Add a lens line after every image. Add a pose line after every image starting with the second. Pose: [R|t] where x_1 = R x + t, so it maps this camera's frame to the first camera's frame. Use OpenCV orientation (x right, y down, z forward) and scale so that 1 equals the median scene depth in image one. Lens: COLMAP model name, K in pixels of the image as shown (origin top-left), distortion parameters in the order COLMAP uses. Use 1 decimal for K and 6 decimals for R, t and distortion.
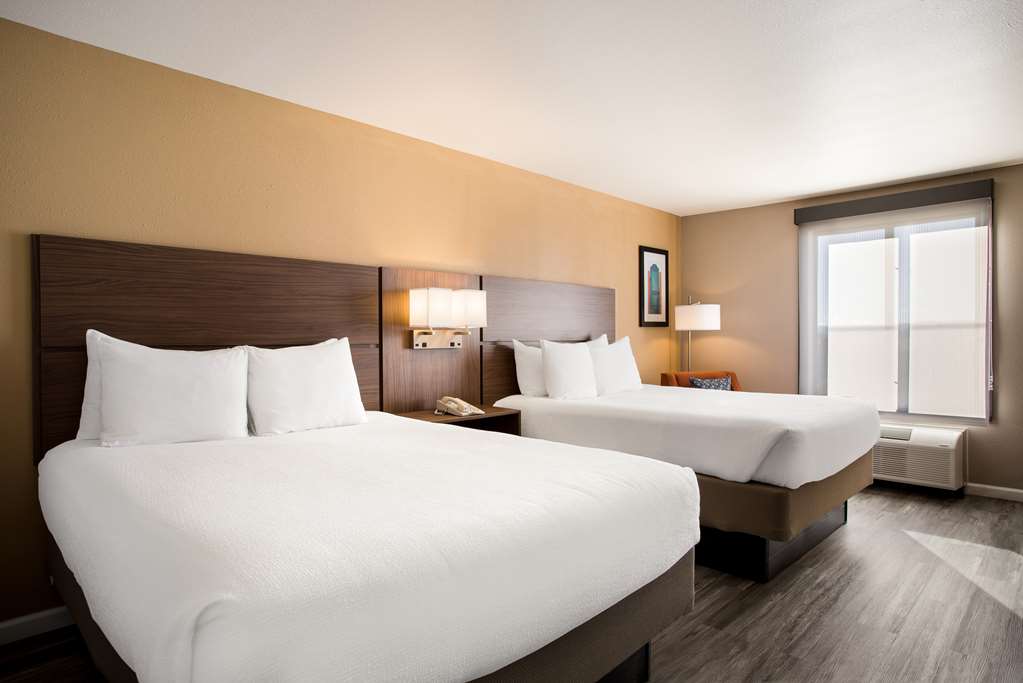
lens RADIAL K [[581.2, 0, 511.5], [0, 581.2, 341.5], [0, 0, 1]] dist [0.001116, 0.000246]
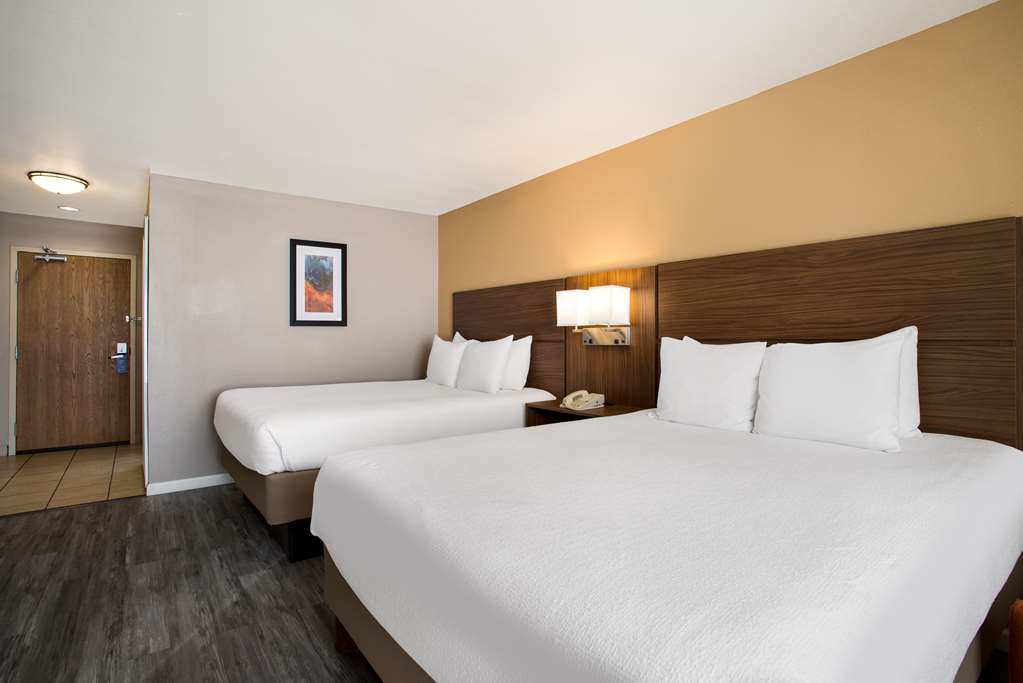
lens RADIAL K [[504.9, 0, 511.5], [0, 504.9, 341.5], [0, 0, 1]] dist [-0.001110, 0.001119]
pose [[-0.144657, 0.009860, -0.989433, 0.831900], [-0.009298, 0.999893, 0.011323, -0.003664], [0.989438, 0.010838, -0.144550, 1.014292]]
